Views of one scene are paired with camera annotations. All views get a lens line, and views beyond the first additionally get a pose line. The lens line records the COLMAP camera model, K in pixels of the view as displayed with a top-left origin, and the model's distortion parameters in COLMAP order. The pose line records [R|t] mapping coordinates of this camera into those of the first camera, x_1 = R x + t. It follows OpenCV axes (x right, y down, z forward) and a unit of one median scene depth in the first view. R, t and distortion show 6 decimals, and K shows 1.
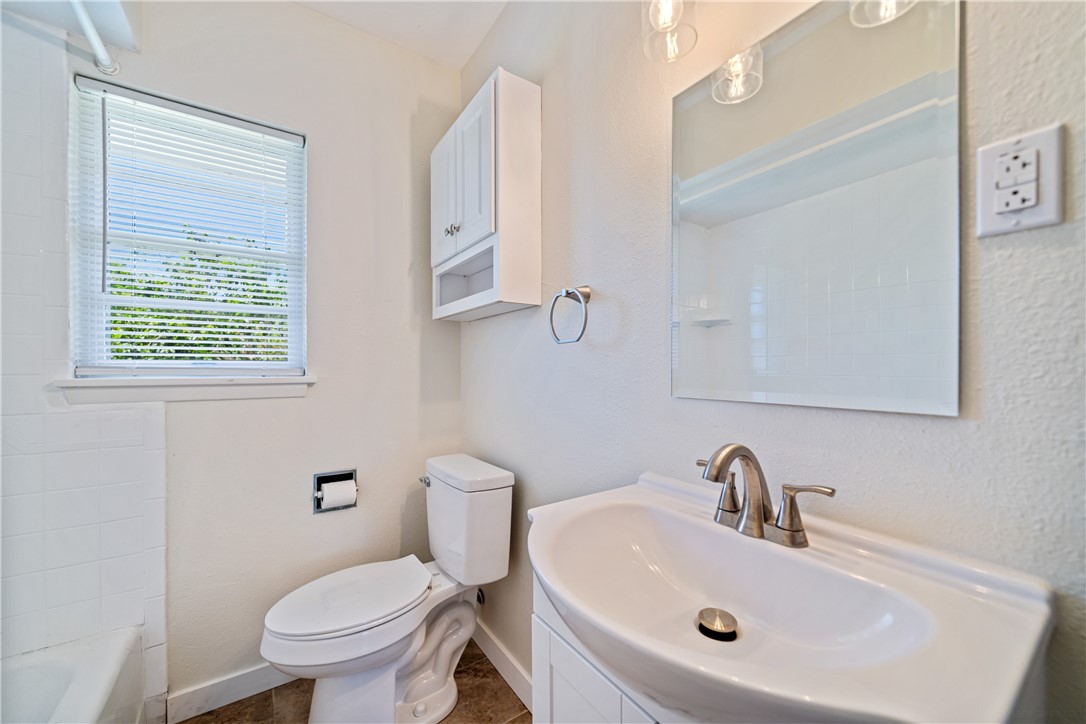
lens RADIAL K [[409.6, 0, 534.0], [0, 409.6, 356.8], [0, 0, 1]] dist [-0.001351, 0.000009]
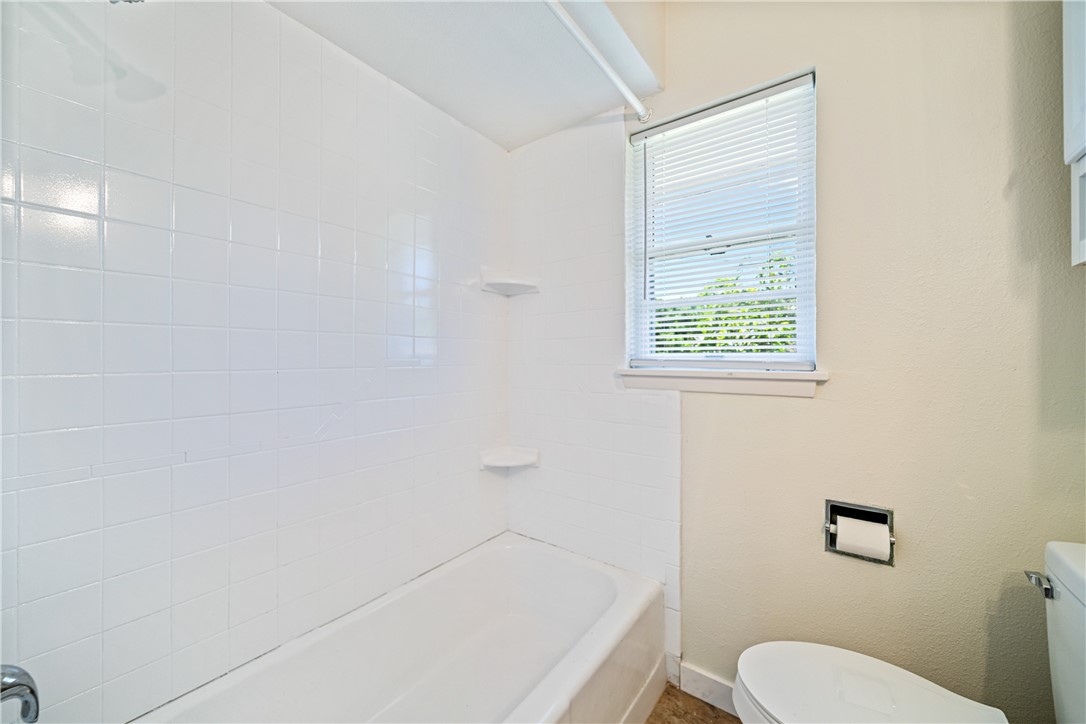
lens RADIAL K [[409.6, 0, 534.0], [0, 409.6, 356.8], [0, 0, 1]] dist [-0.001351, 0.000009]
pose [[0.340999, -0.004987, -0.940050, 0.000017], [0.023189, 0.999726, 0.003108, 0.004554], [0.939777, -0.022859, 0.341022, 0.251424]]
